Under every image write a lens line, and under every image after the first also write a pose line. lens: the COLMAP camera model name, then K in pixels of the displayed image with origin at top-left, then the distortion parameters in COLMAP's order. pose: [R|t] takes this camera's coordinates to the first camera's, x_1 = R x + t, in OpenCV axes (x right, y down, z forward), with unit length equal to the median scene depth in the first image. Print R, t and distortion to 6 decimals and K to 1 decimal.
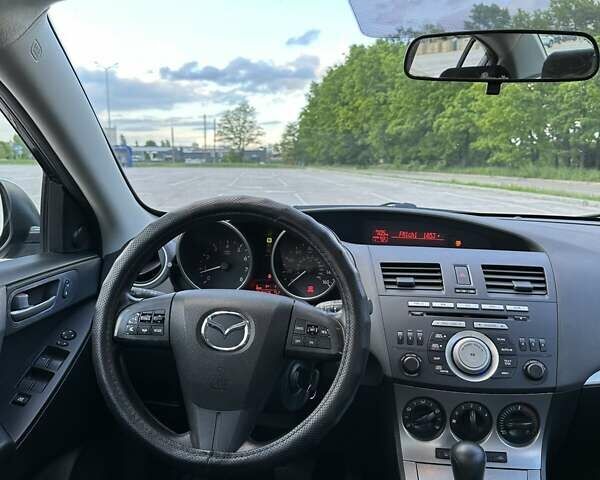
lens RADIAL K [[547.1, 0, 300.0], [0, 547.1, 240.0], [0, 0, 1]] dist [0.132136, -0.286814]
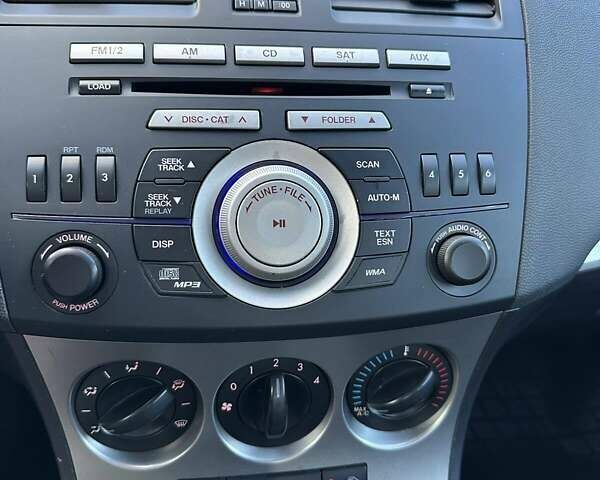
lens RADIAL K [[547.1, 0, 300.0], [0, 547.1, 240.0], [0, 0, 1]] dist [0.132136, -0.286814]
pose [[0.963735, -0.100743, 0.247116, 0.174599], [-0.009416, 0.912592, 0.408764, 0.065544], [-0.266696, -0.396267, 0.878547, 0.515069]]
